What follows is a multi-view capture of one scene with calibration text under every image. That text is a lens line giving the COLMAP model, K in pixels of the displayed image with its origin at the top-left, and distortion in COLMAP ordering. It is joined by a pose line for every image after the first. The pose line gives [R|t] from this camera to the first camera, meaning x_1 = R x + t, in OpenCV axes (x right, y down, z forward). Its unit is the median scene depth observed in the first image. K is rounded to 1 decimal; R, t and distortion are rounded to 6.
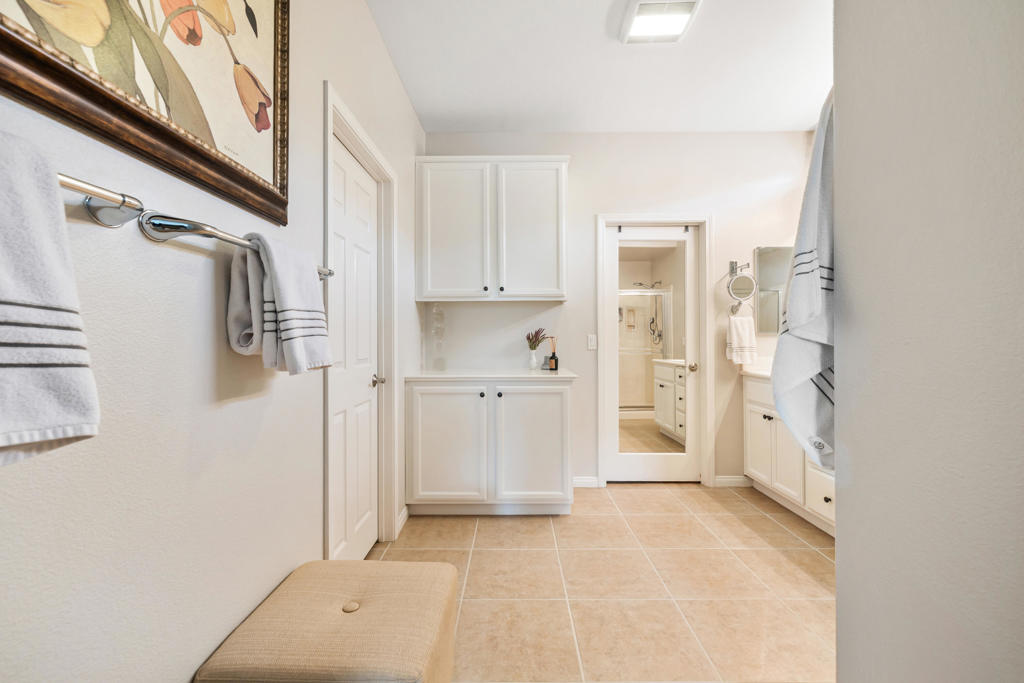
lens RADIAL K [[438.1, 0, 508.4], [0, 438.1, 336.7], [0, 0, 1]] dist [0.000692, -0.000164]
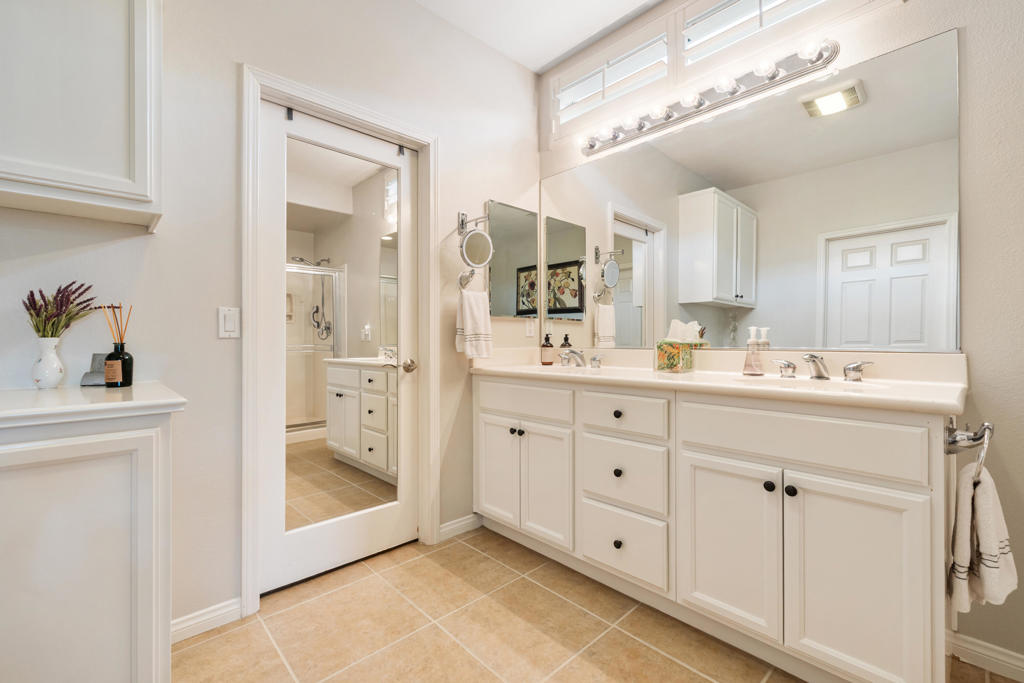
lens RADIAL K [[438.1, 0, 508.4], [0, 438.1, 336.7], [0, 0, 1]] dist [0.000692, -0.000164]
pose [[0.720571, 0.005342, 0.693361, 0.079248], [-0.002511, 0.999984, -0.005095, 0.030136], [-0.693377, 0.001930, 0.720573, 0.443707]]
